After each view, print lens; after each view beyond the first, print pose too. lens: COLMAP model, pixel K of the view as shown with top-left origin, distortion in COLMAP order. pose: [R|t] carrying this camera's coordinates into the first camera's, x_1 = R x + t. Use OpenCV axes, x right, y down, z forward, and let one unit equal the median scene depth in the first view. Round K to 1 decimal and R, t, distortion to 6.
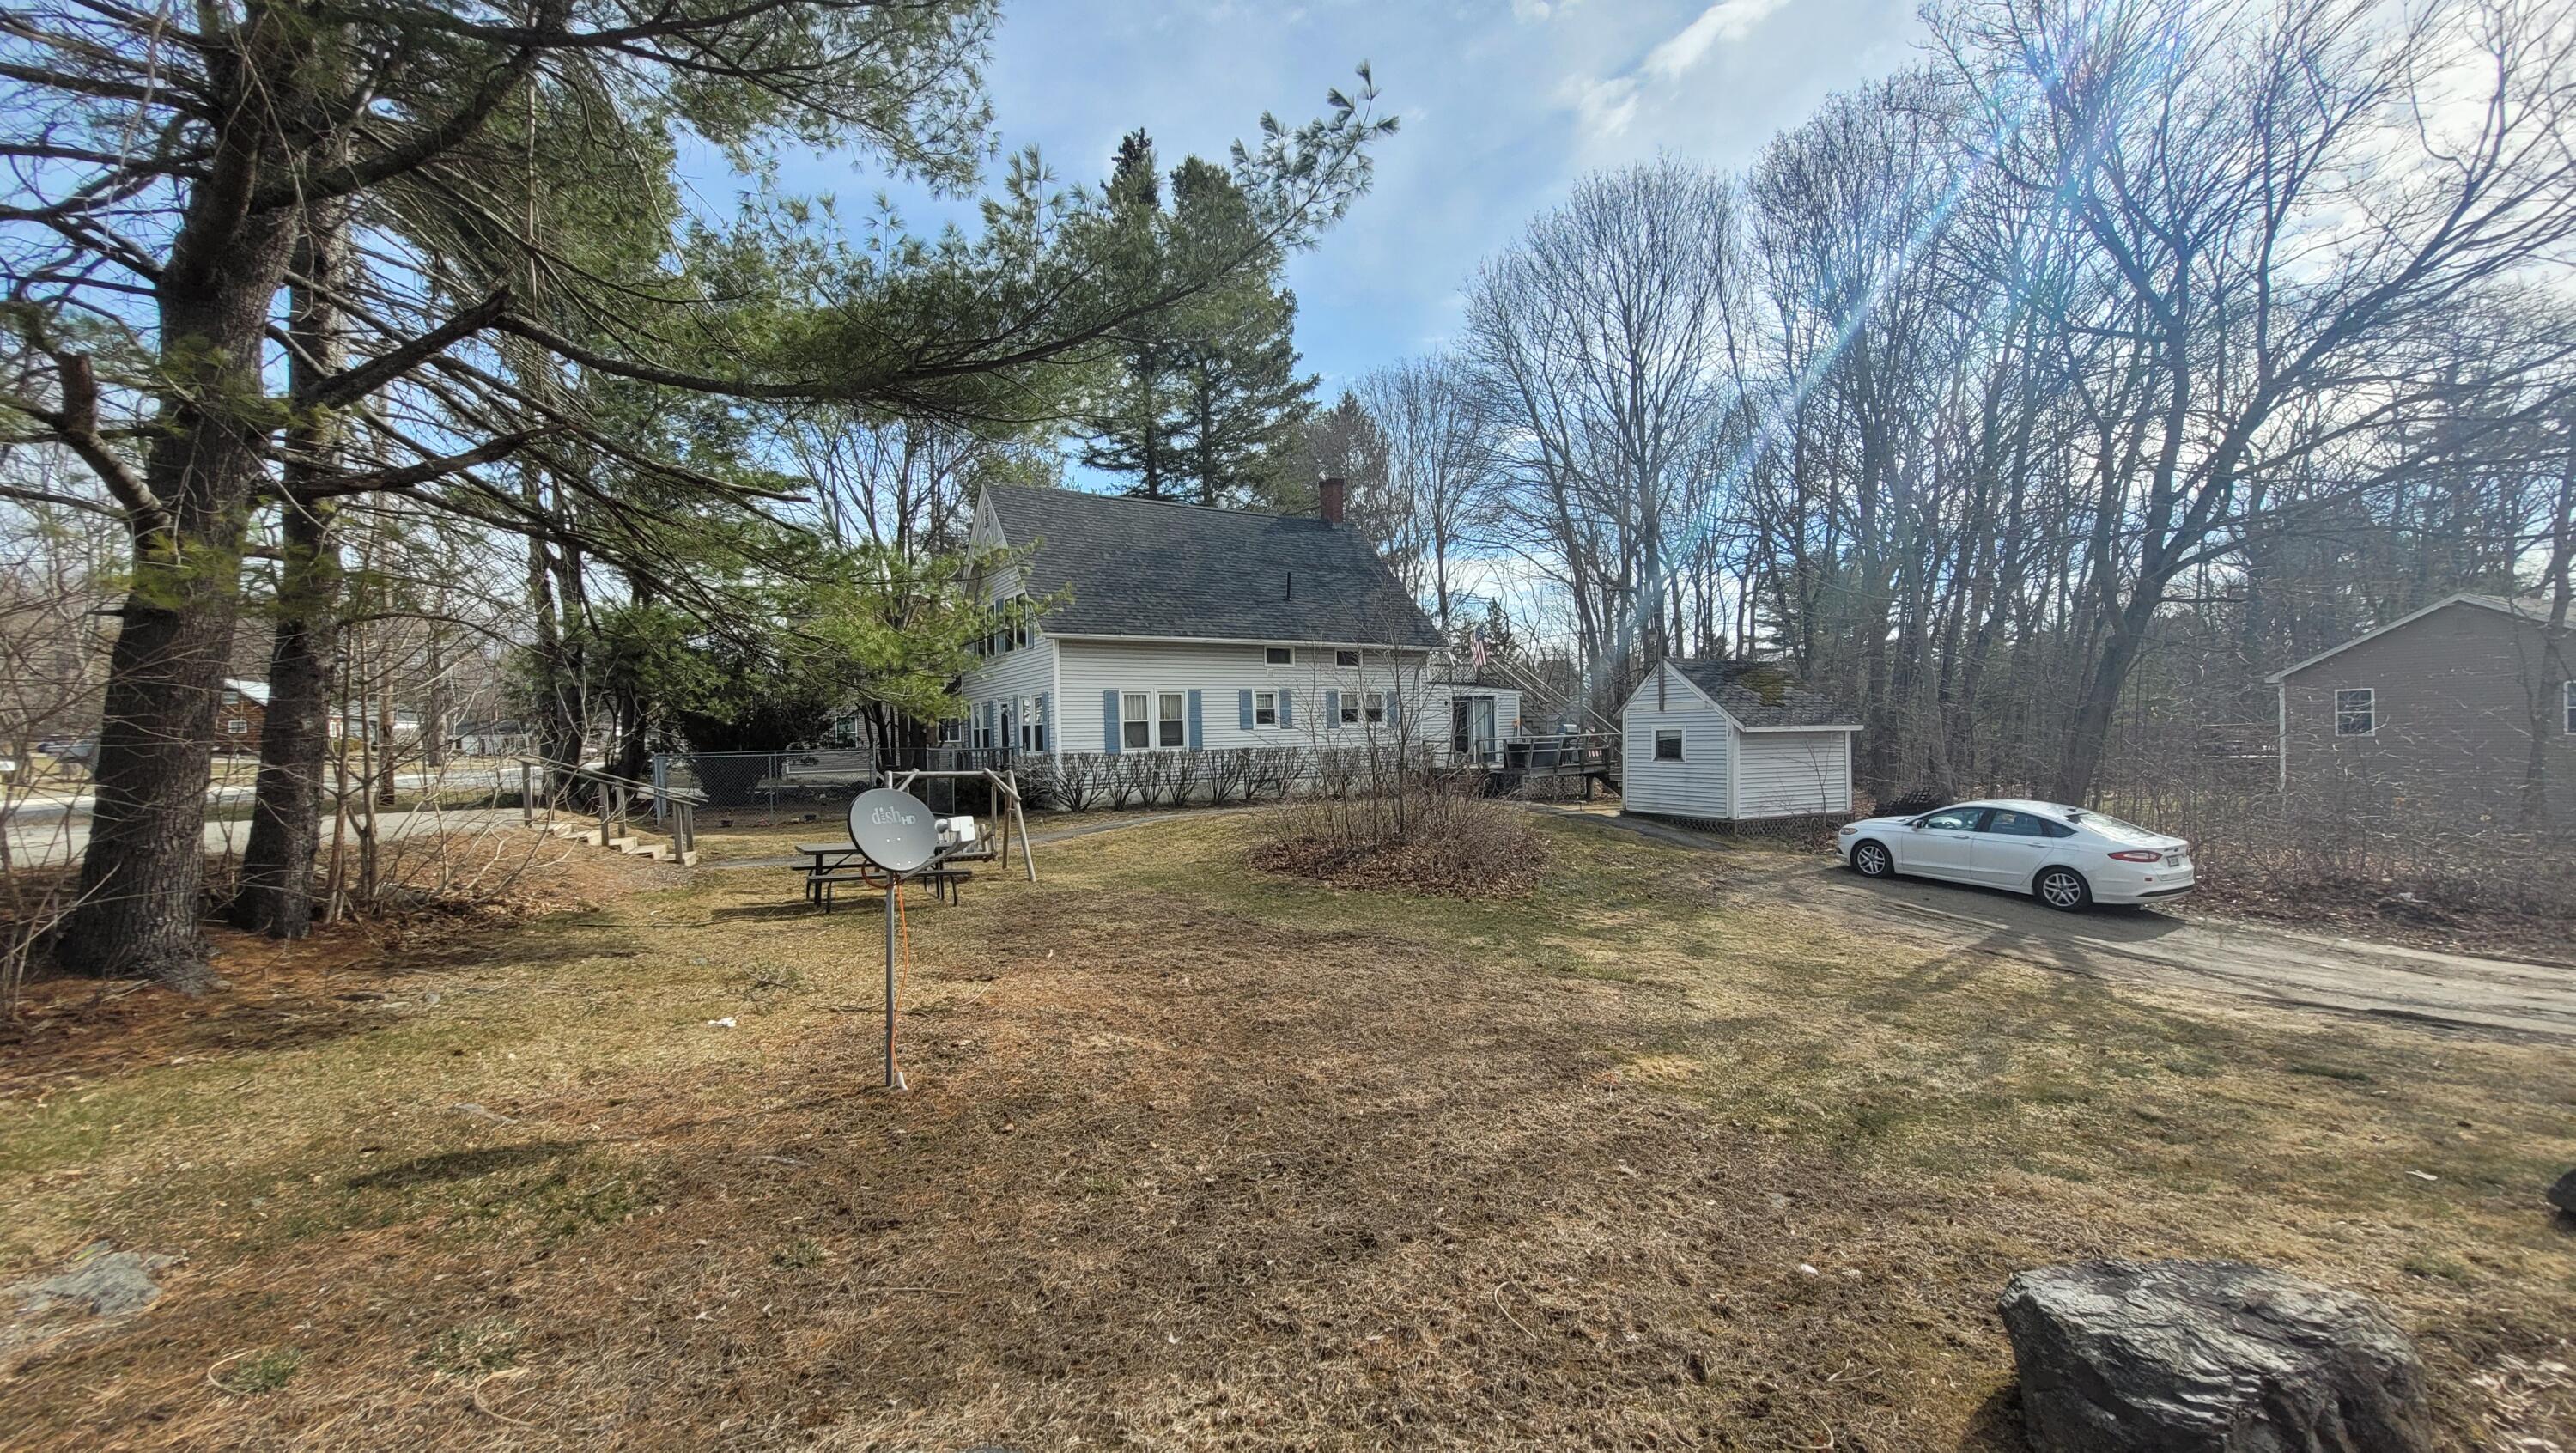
lens RADIAL K [[1009.2, 0, 1292.5], [0, 1009.2, 738.6], [0, 0, 1]] dist [-0.000059, -0.000040]
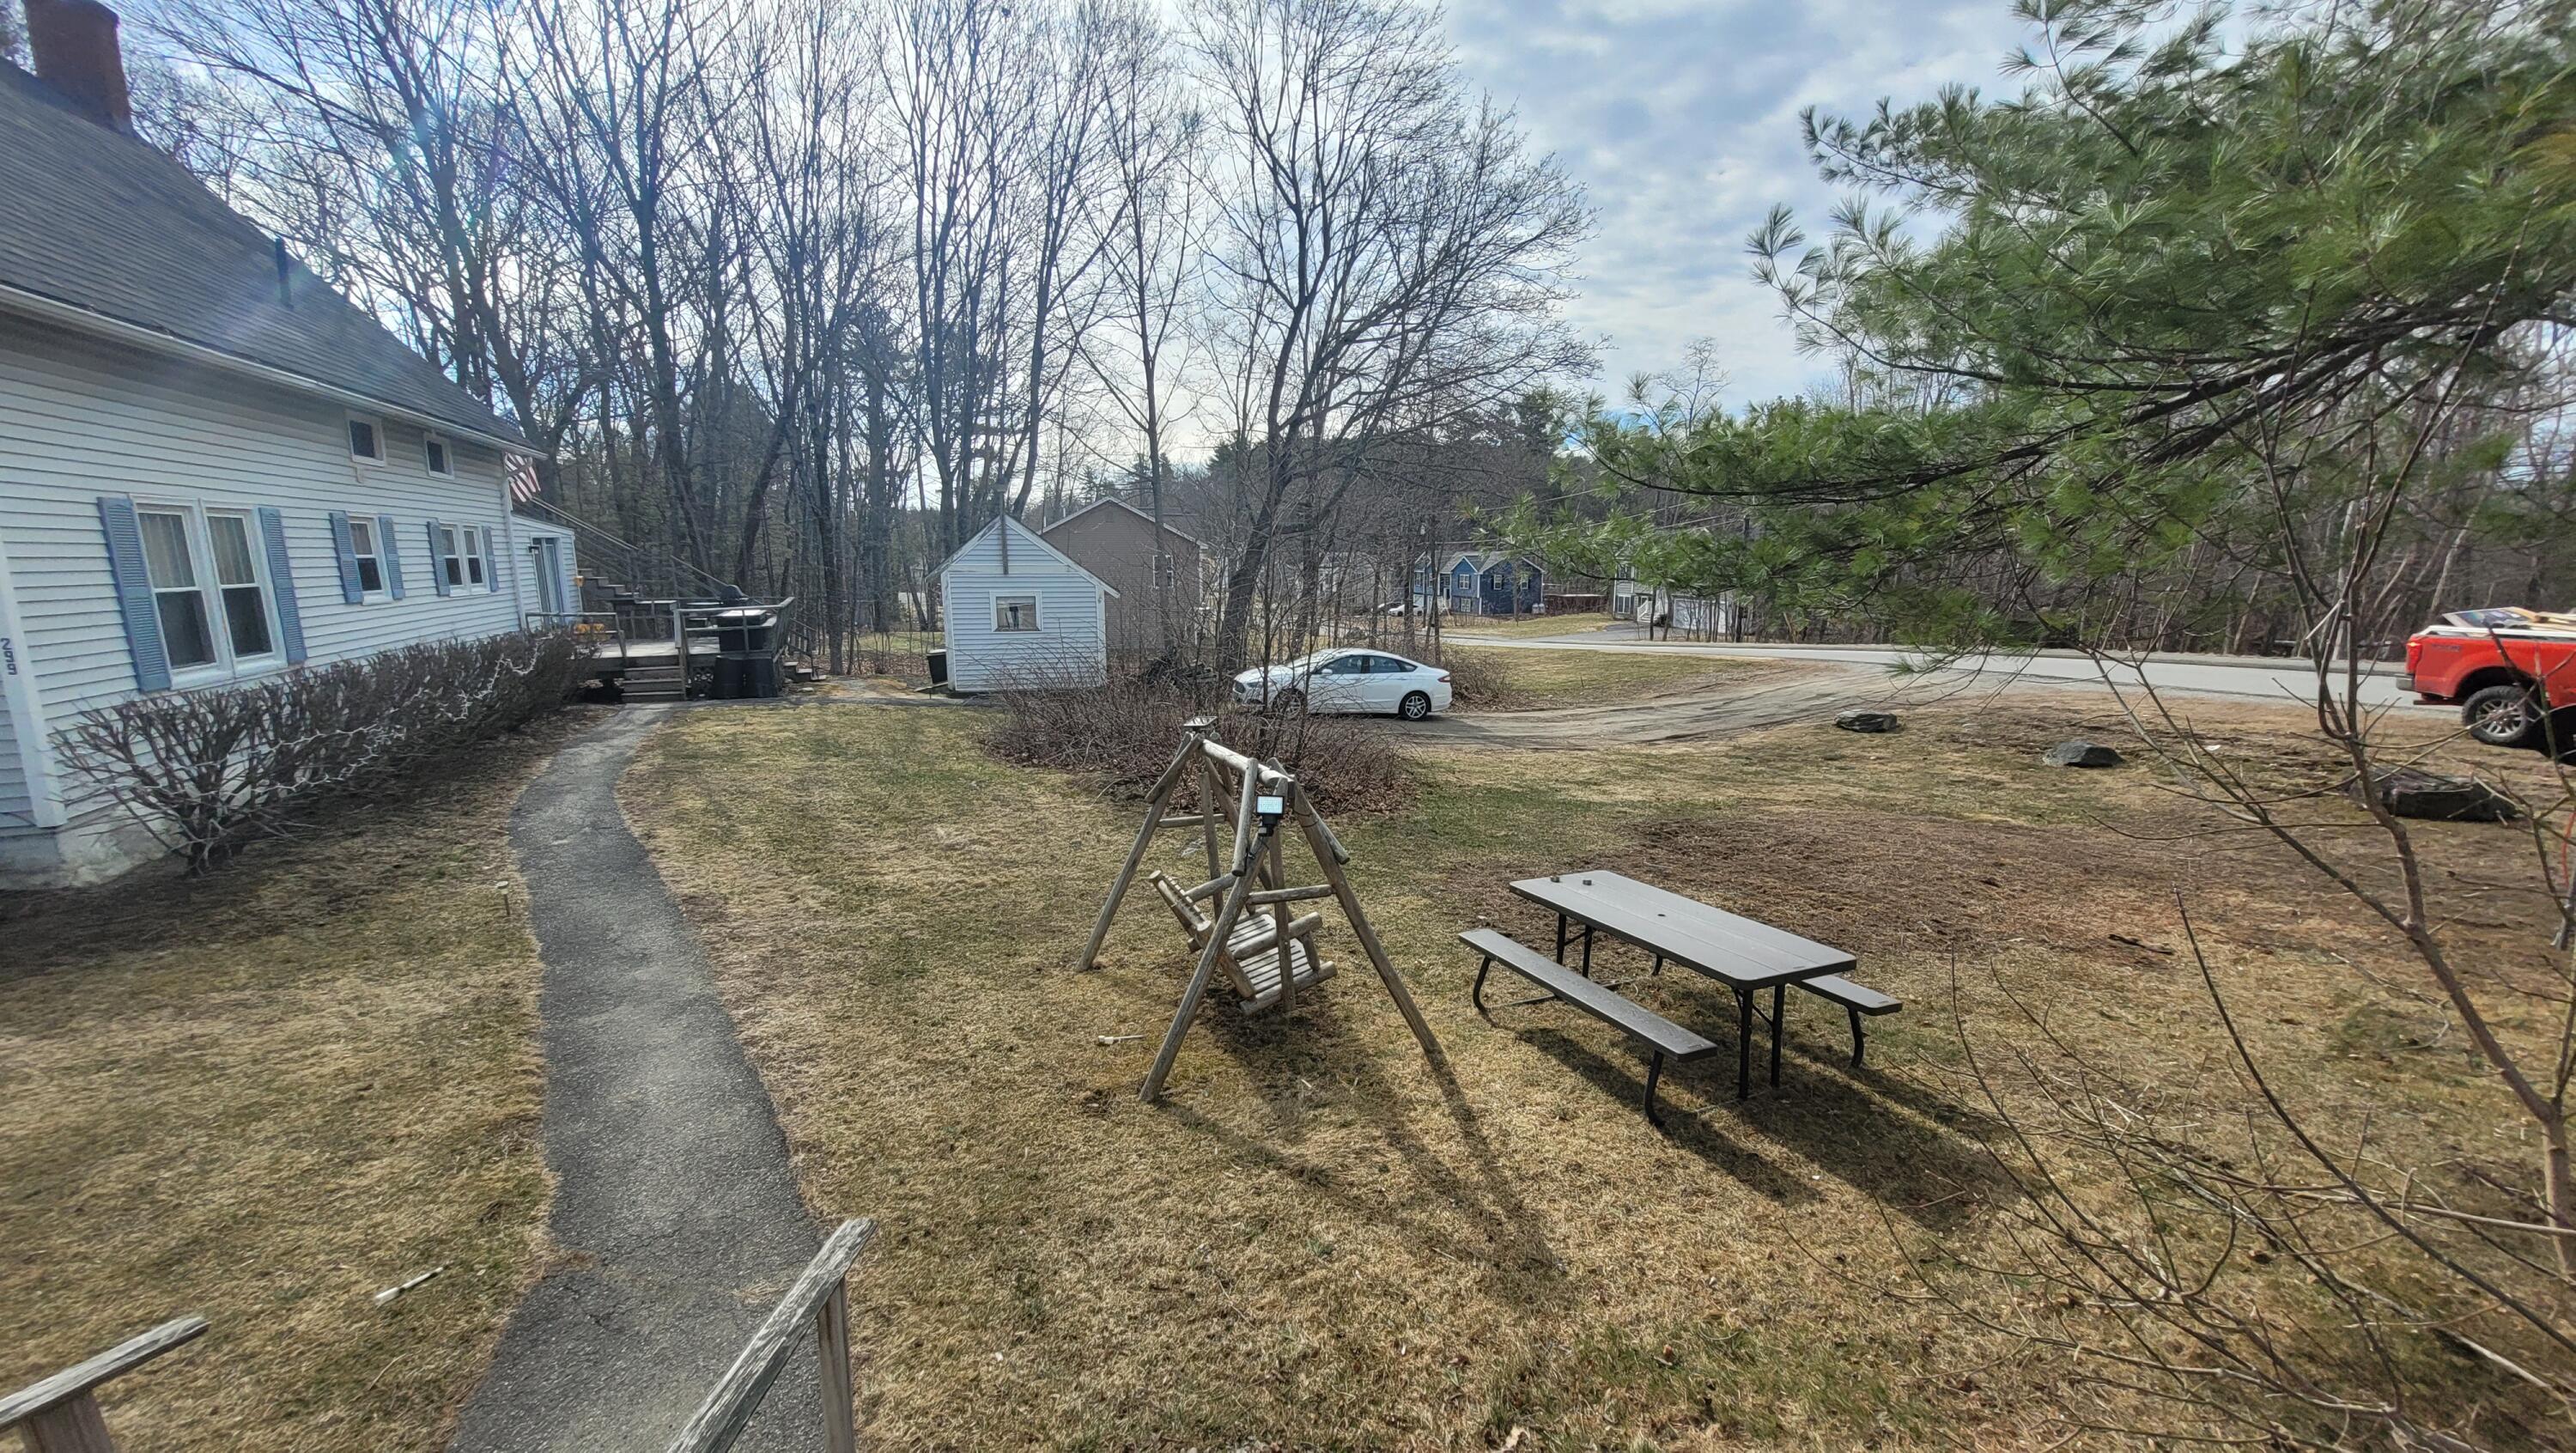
lens RADIAL K [[1009.2, 0, 1292.5], [0, 1009.2, 738.6], [0, 0, 1]] dist [-0.000059, -0.000040]
pose [[0.159736, -0.157893, 0.974451, -0.470306], [-0.003345, 0.987033, 0.160481, -0.027420], [-0.987154, -0.028894, 0.157137, 0.614586]]
